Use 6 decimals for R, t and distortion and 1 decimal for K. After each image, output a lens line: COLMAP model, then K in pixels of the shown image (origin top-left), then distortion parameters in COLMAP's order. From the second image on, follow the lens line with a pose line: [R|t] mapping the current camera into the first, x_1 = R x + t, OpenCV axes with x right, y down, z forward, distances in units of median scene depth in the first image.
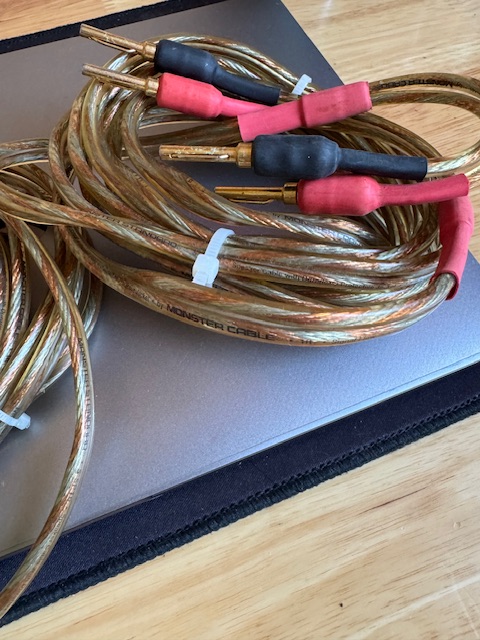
lens RADIAL K [[448.5, 0, 243.1], [0, 448.5, 306.7], [0, 0, 1]] dist [0.016033, -0.009954]
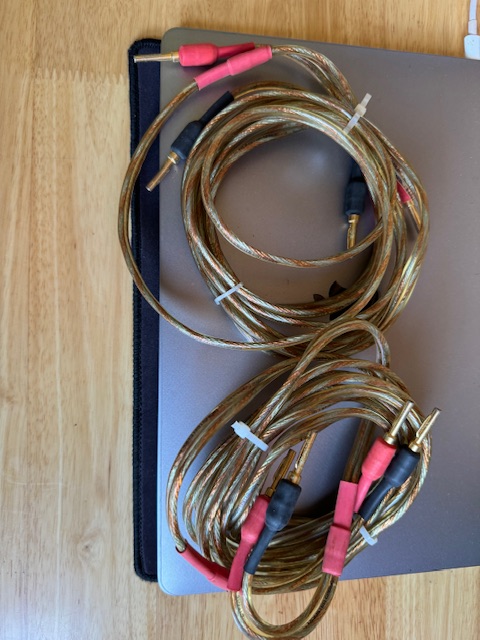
lens RADIAL K [[448.5, 0, 243.6], [0, 448.5, 321.4], [0, 0, 1]] dist [0.016033, -0.009954]
pose [[-0.362835, 0.929529, -0.065770, -0.312731], [-0.890092, -0.324818, 0.319734, -0.436334], [0.275839, 0.174553, 0.945222, -0.678373]]
